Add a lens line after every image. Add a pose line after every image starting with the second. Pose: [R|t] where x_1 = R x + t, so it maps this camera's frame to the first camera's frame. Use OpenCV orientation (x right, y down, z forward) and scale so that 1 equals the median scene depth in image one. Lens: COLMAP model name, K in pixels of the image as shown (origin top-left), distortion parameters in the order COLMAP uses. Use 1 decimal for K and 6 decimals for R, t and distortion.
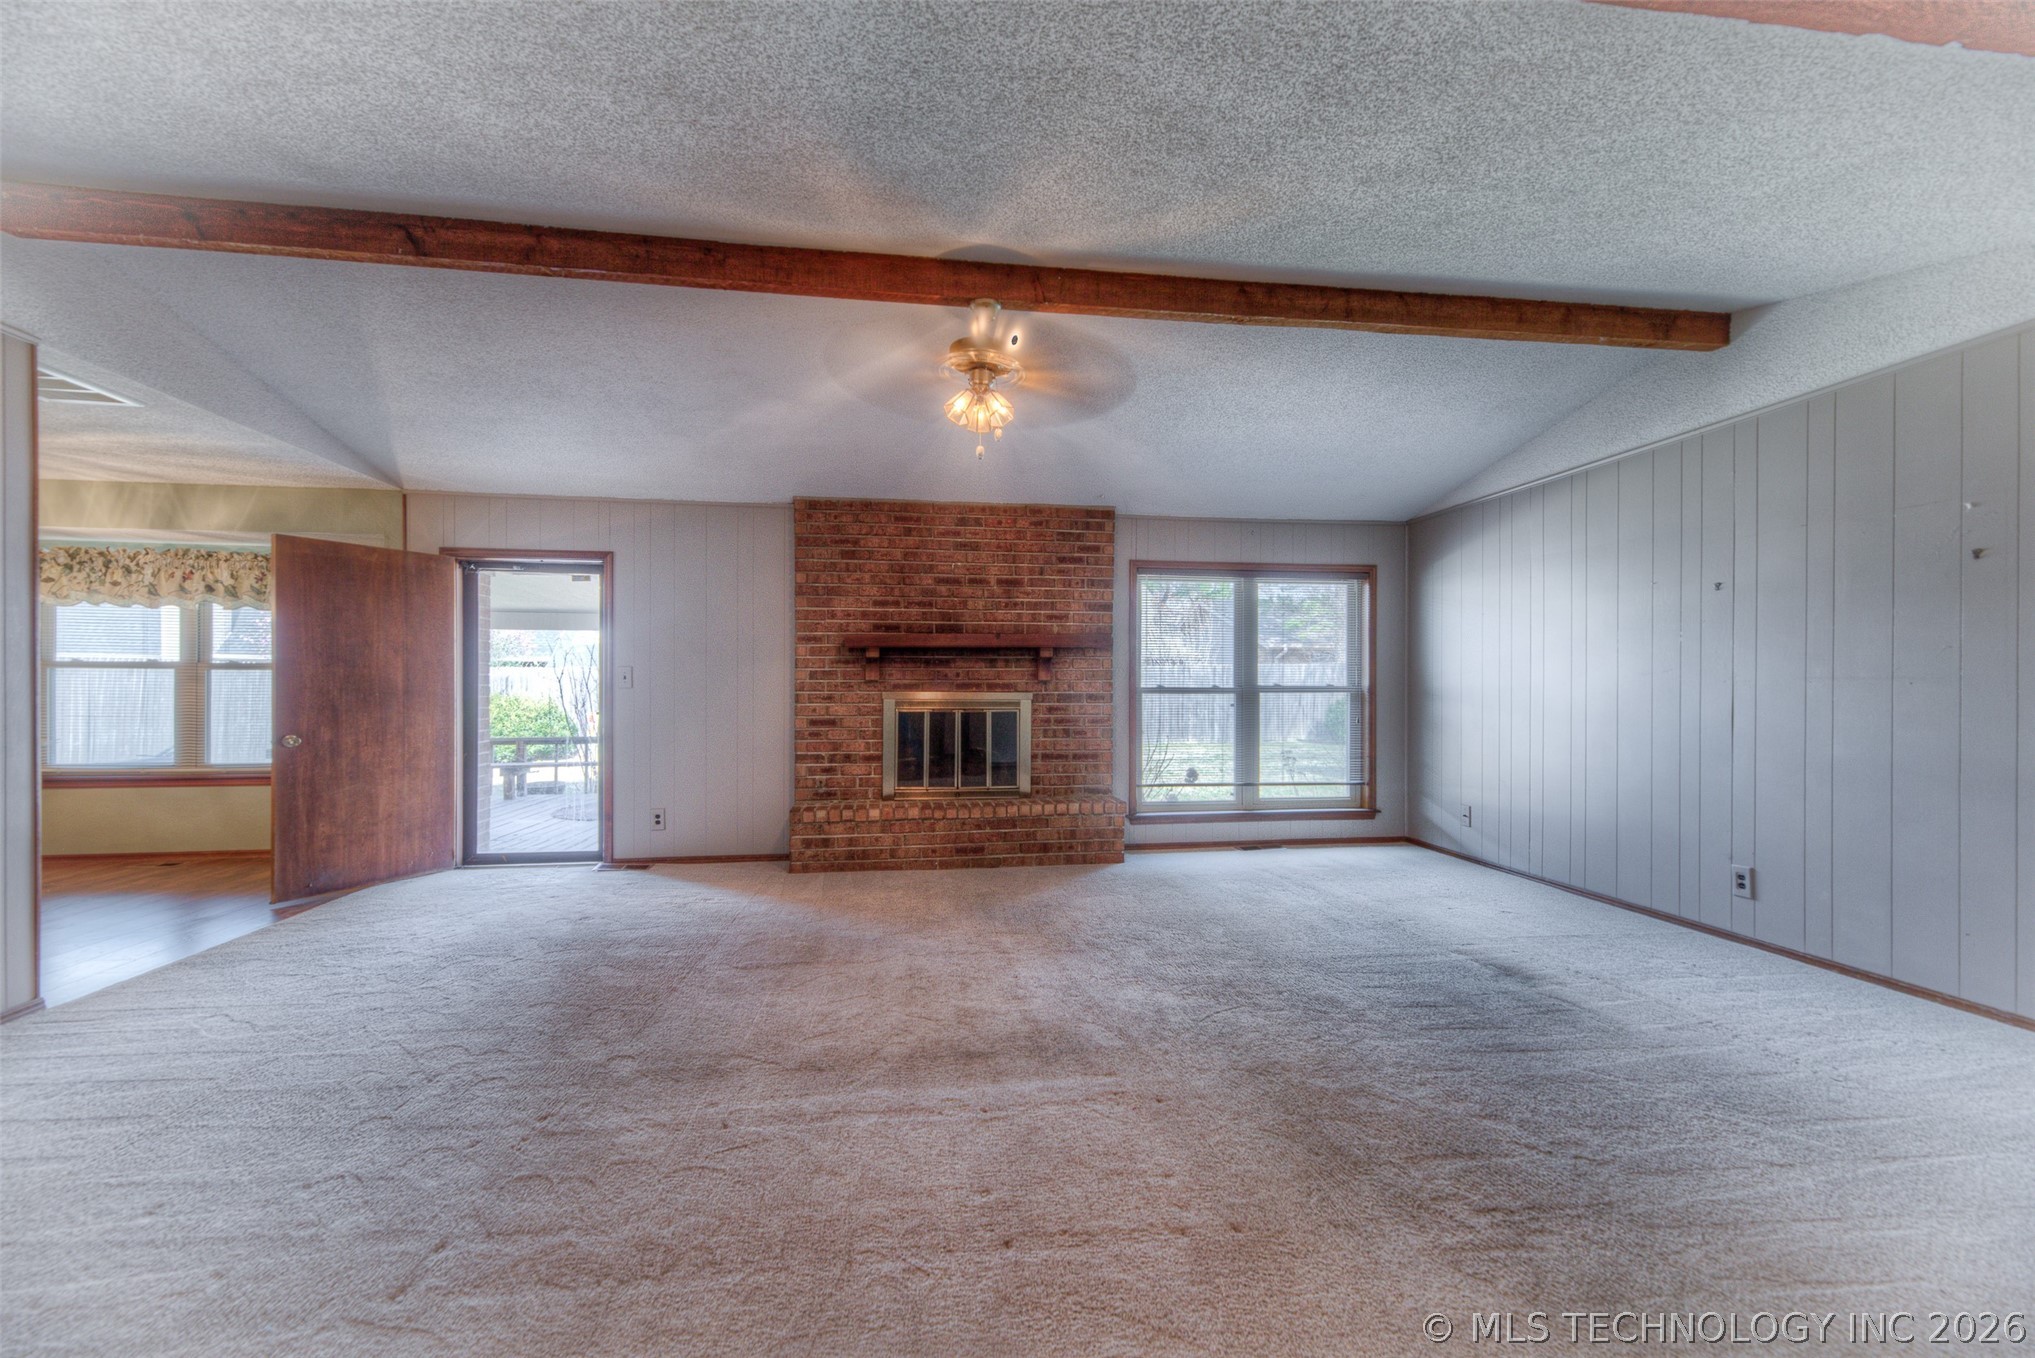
lens RADIAL K [[814.1, 0, 1004.2], [0, 814.1, 679.5], [0, 0, 1]] dist [0.015302, -0.003320]
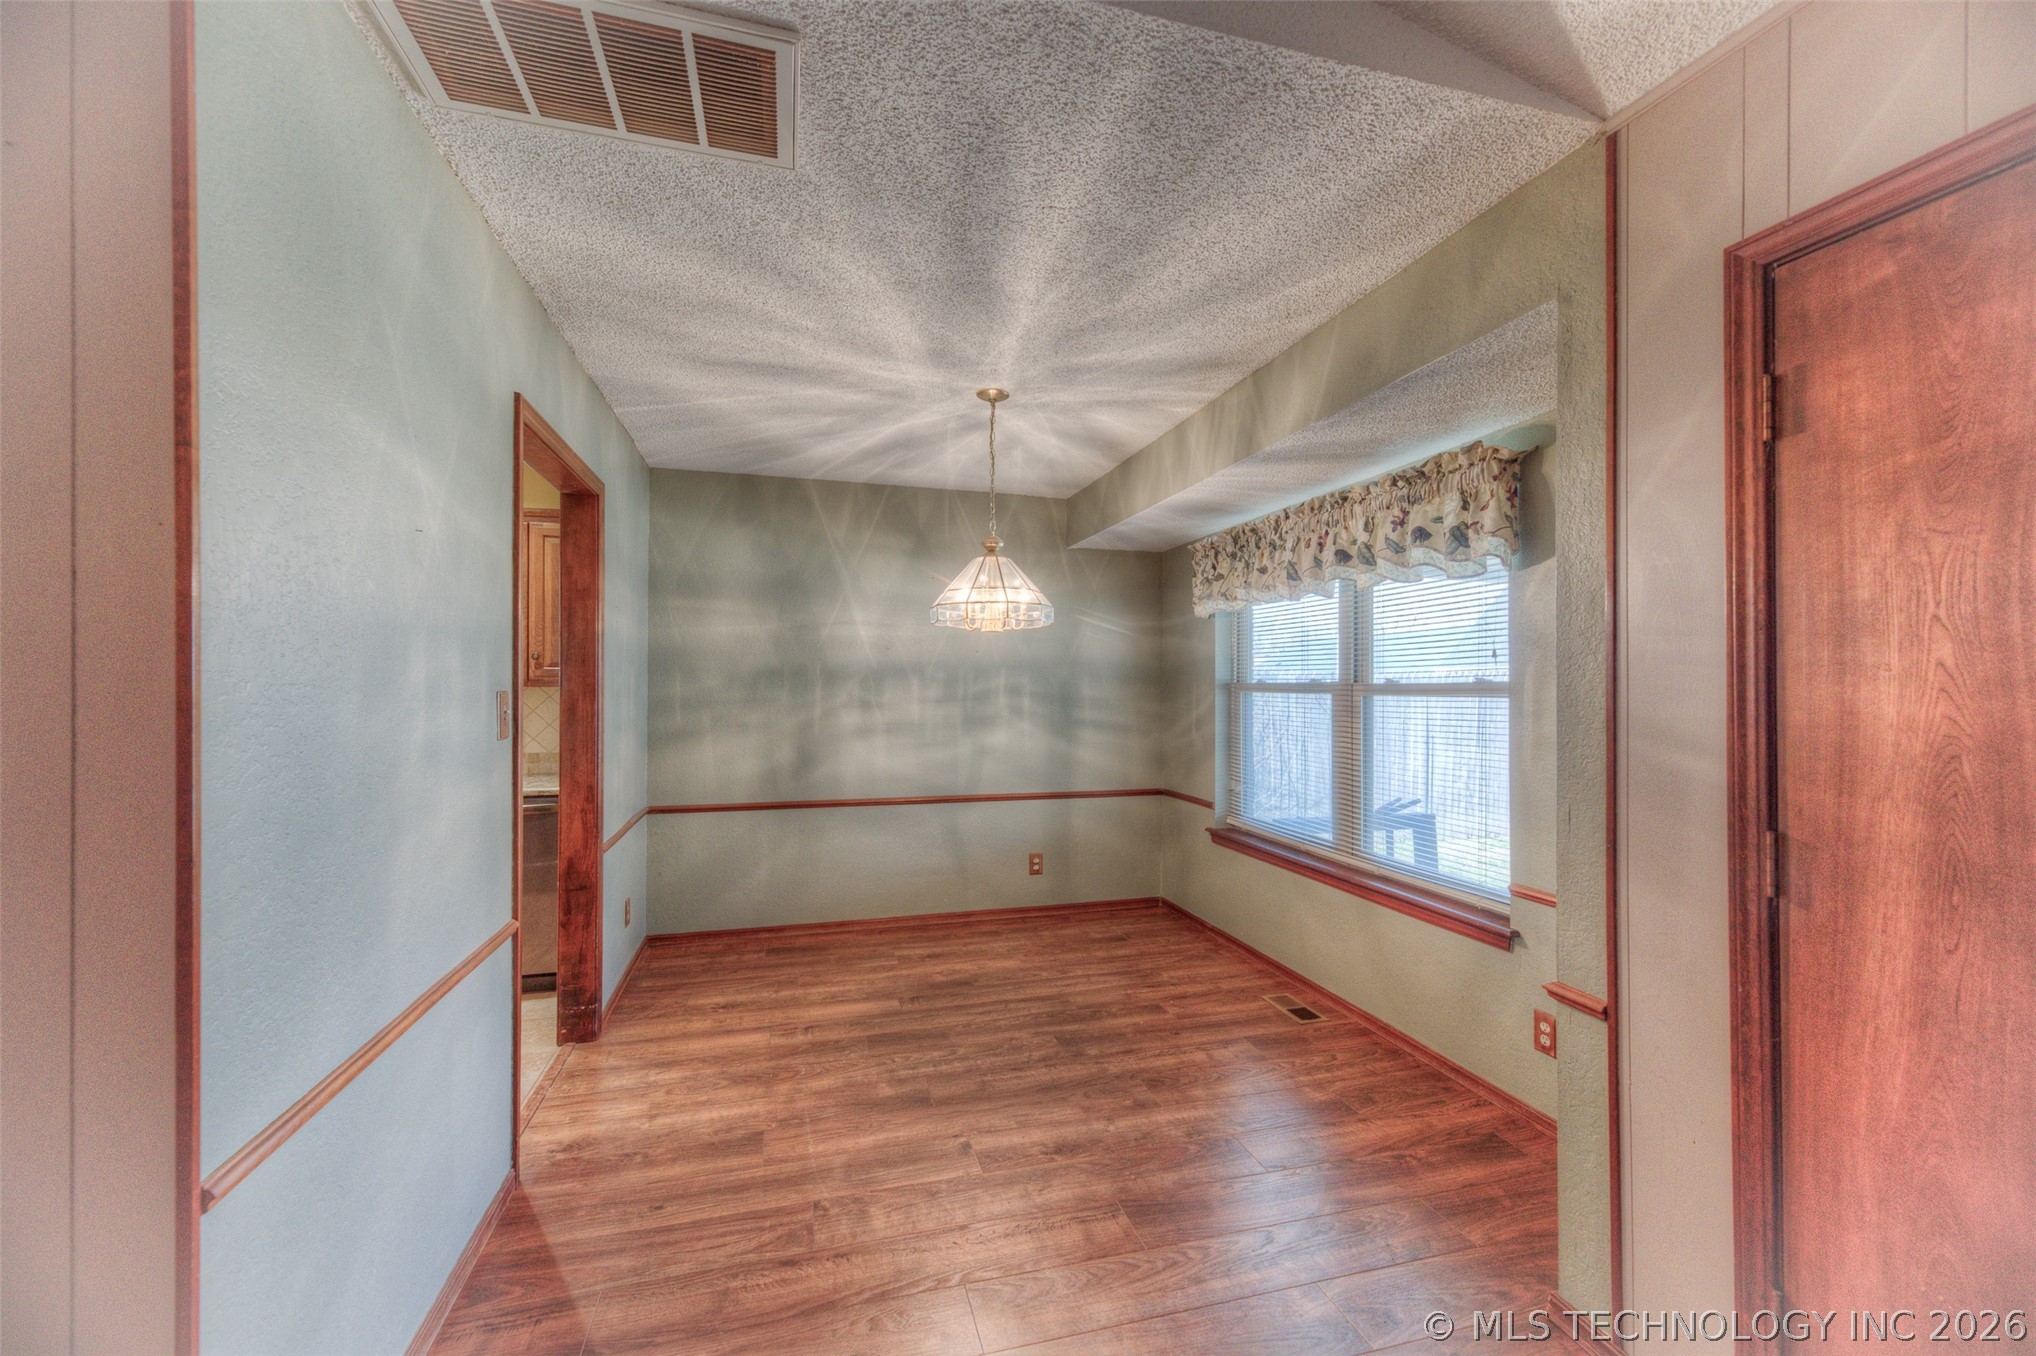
lens RADIAL K [[814.5, 0, 1025.4], [0, 814.5, 689.7], [0, 0, 1]] dist [0.015302, -0.003320]
pose [[0.146786, 0.000097, -0.989168, -0.430920], [0.003608, 0.999993, 0.000633, -0.017401], [0.989162, -0.003662, 0.146785, 0.697502]]
